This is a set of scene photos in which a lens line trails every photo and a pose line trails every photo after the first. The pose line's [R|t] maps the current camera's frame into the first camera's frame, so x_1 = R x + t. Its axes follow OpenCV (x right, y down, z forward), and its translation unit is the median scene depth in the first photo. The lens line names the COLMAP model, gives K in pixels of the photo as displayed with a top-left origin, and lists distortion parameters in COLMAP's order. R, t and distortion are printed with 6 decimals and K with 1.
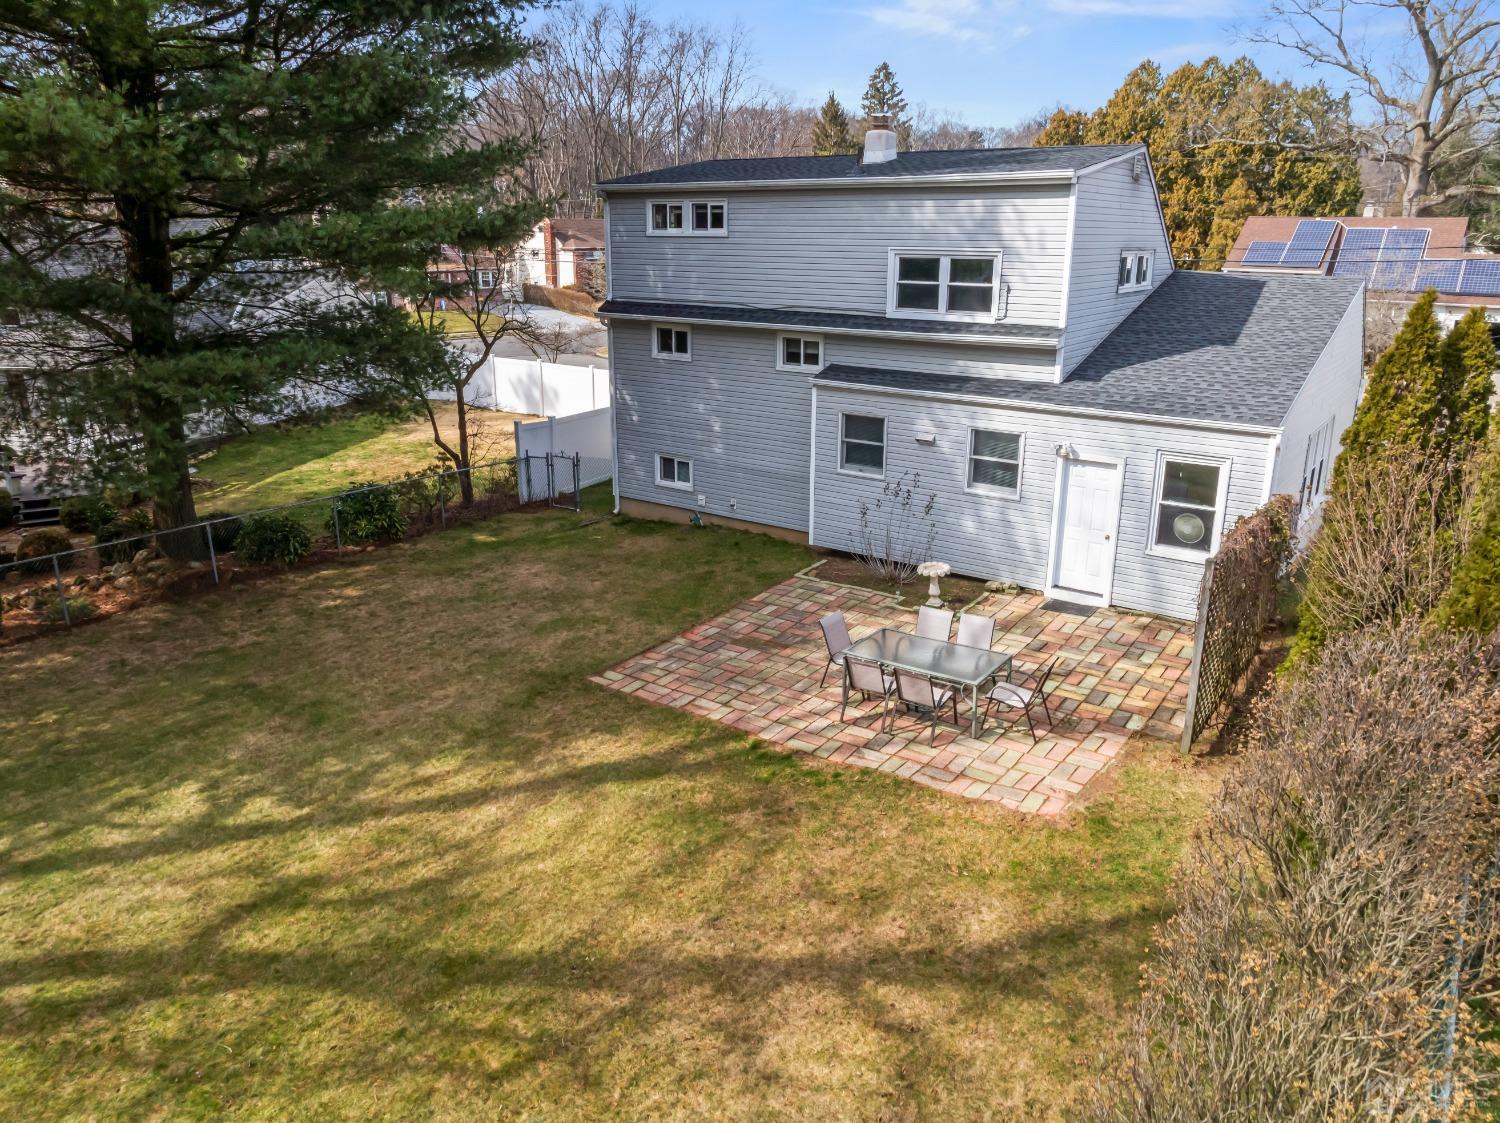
lens RADIAL K [[1050.2, 0, 777.2], [0, 1050.2, 566.1], [0, 0, 1]] dist [-0.020848, 0.006770]
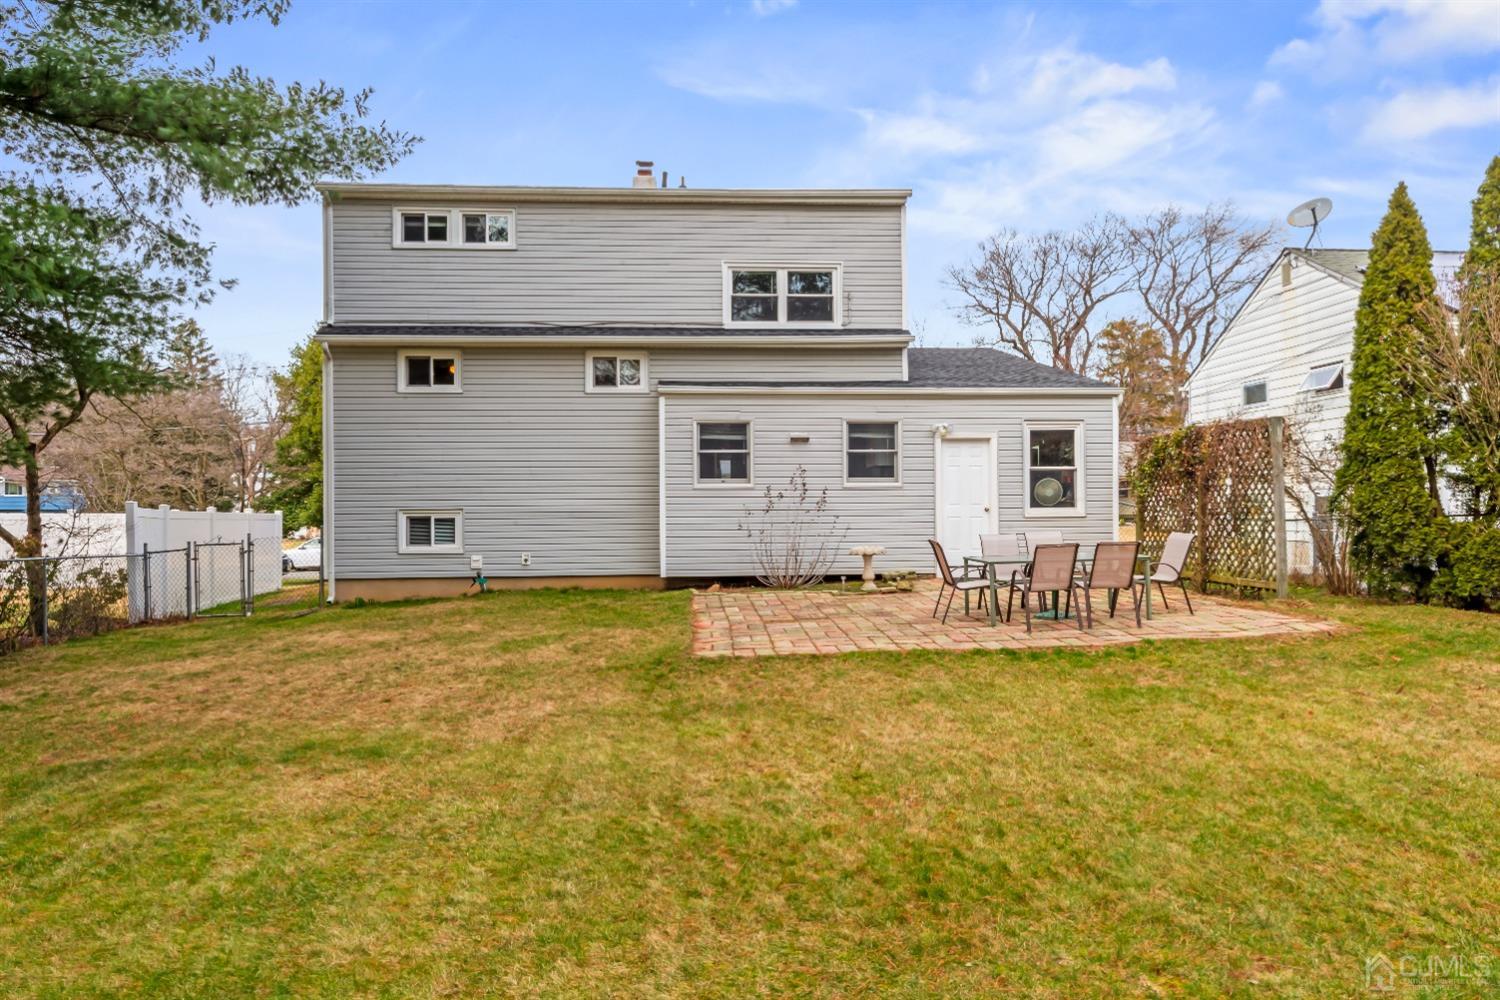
lens RADIAL K [[958.5, 0, 758.0], [0, 958.5, 501.8], [0, 0, 1]] dist [0.006200, 0.000441]
pose [[0.777528, -0.013140, 0.628711, -0.430048], [0.207705, 0.949038, -0.237034, 0.132439], [-0.593556, 0.314887, 0.740633, 0.366708]]
